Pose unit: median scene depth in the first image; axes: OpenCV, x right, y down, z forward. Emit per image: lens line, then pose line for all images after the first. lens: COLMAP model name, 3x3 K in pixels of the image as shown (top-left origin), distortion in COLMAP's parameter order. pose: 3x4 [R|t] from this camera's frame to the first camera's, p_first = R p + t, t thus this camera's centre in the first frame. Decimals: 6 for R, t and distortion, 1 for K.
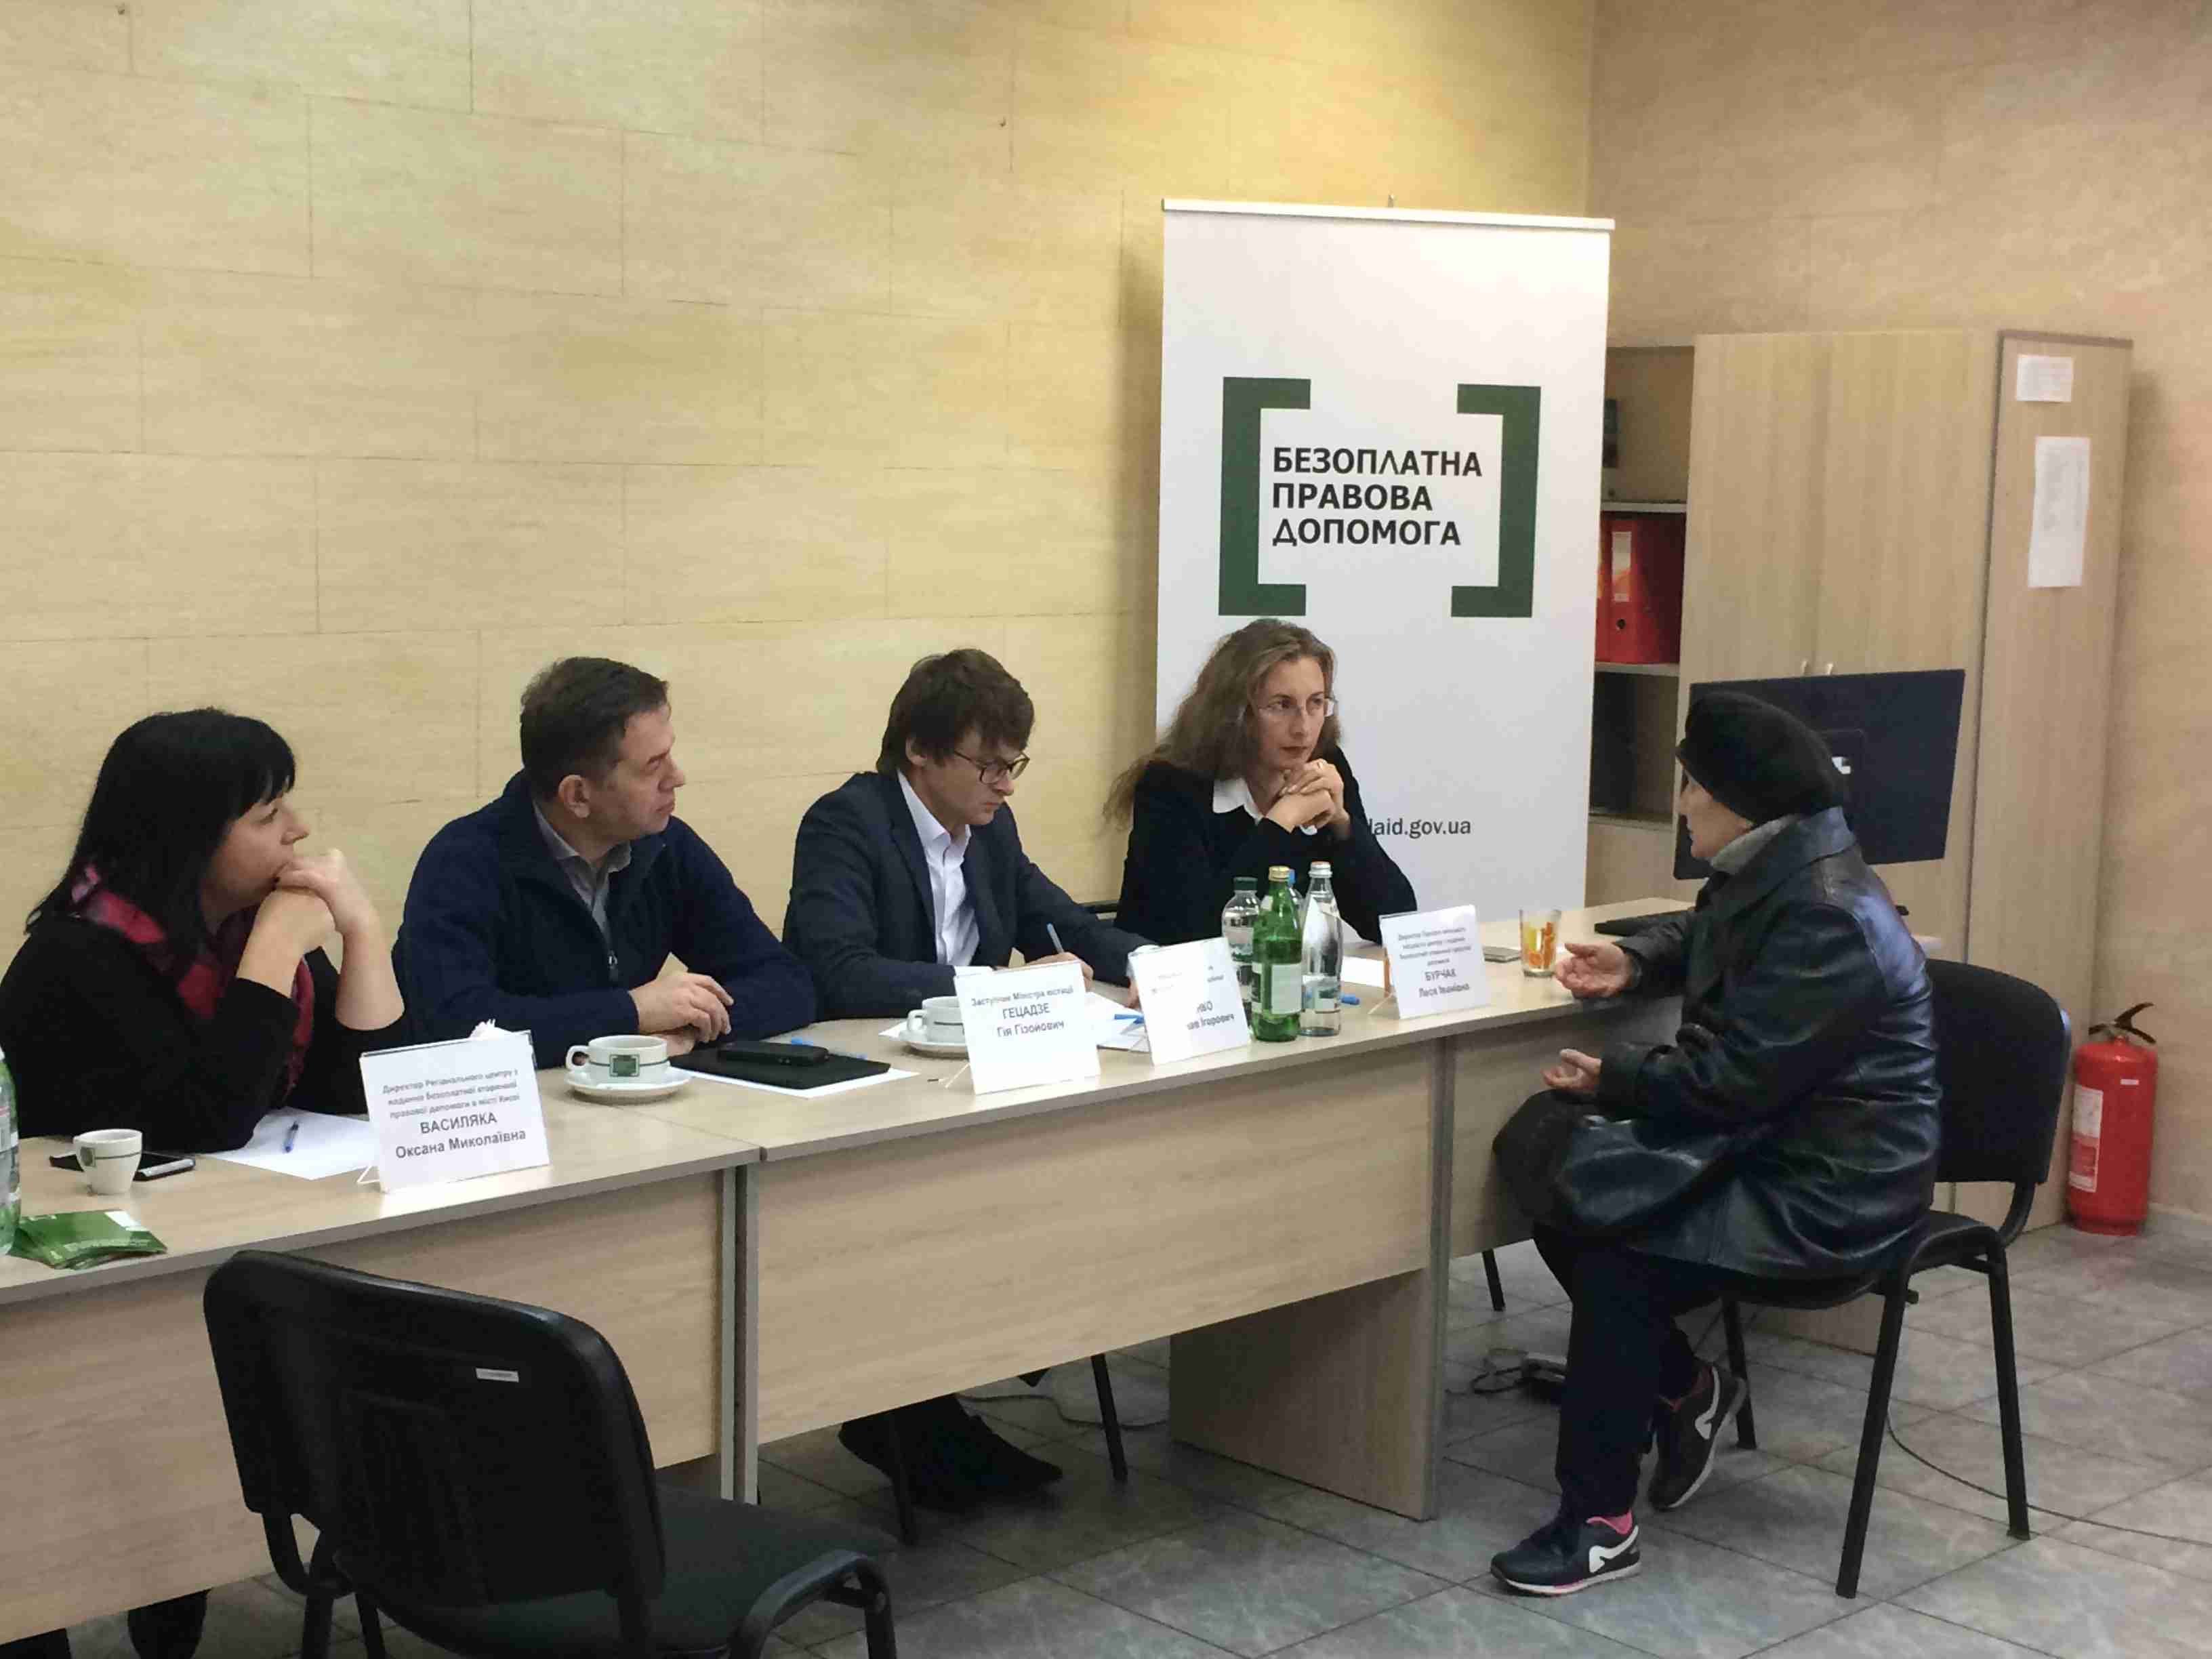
lens RADIAL K [[3017.2, 0, 993.1], [0, 3017.2, 838.0], [0, 0, 1]] dist [0.035805, -0.003402]
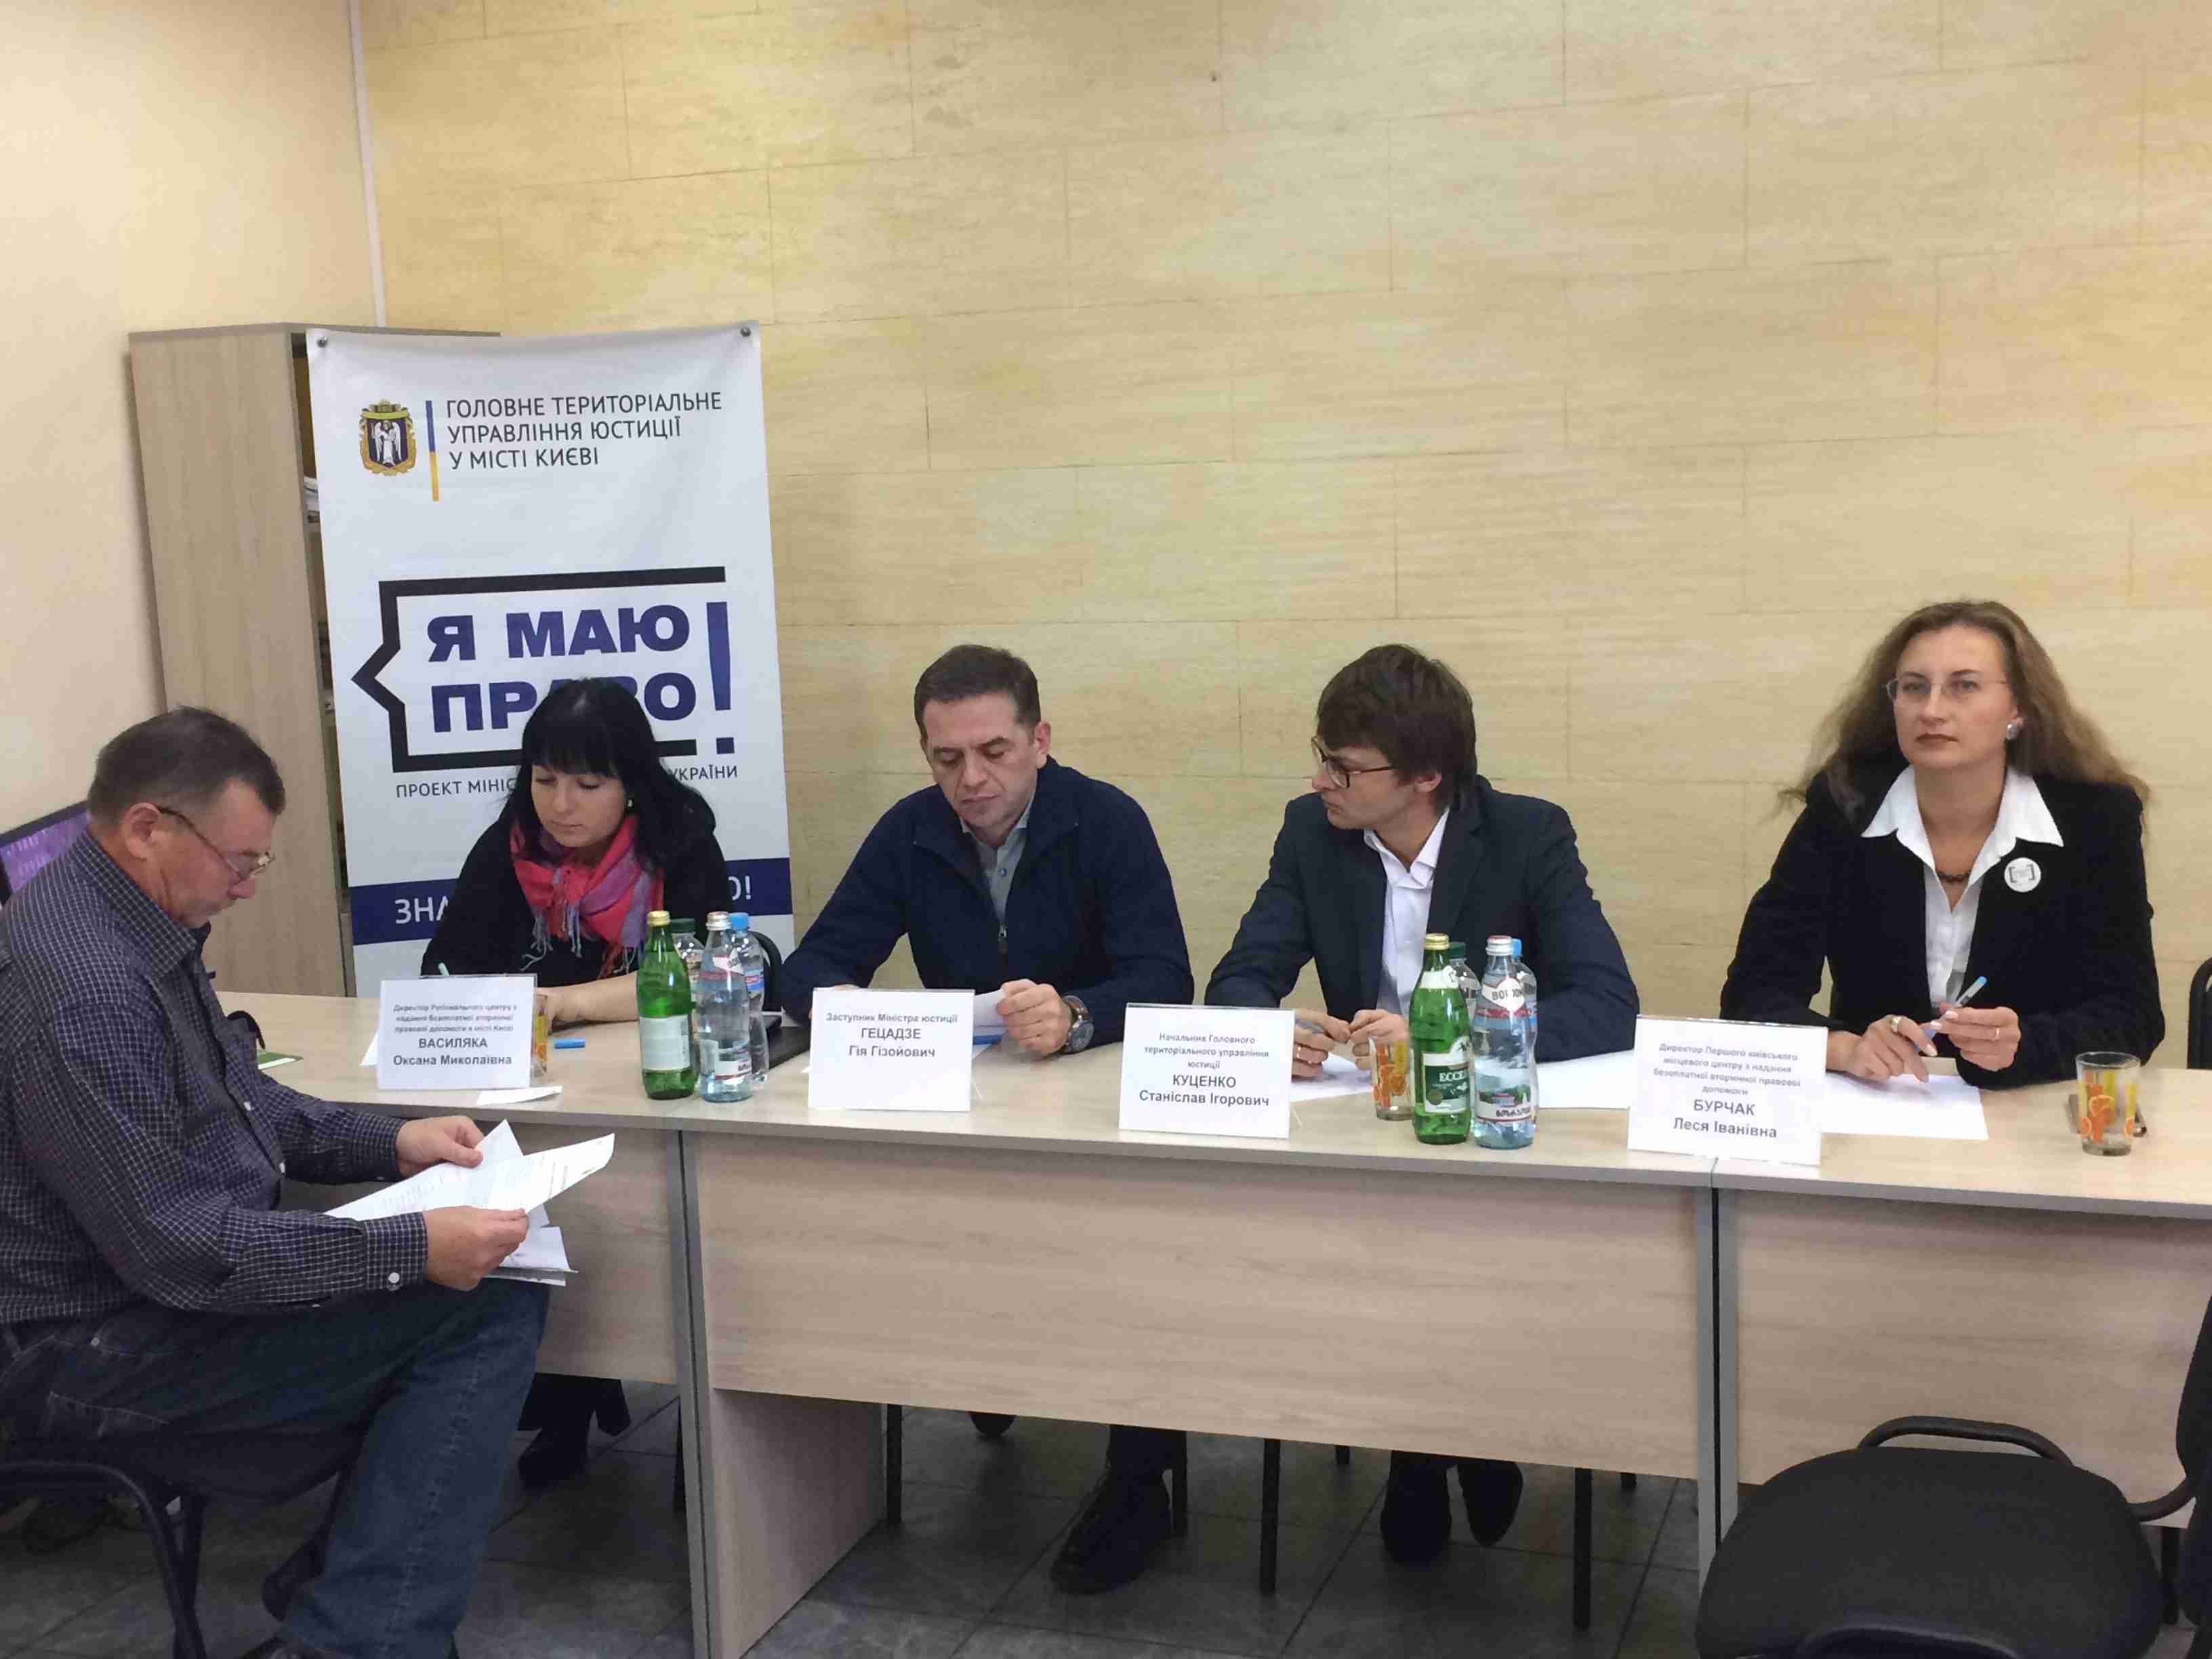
lens RADIAL K [[2591.1, 0, 1106.0], [0, 2591.1, 829.5], [0, 0, 1]] dist [0.011980, 0.009916]
pose [[0.465661, 0.090926, -0.880280, 0.565922], [-0.061418, 0.995630, 0.070351, -0.053047], [0.882829, 0.021305, 0.469210, 0.487979]]
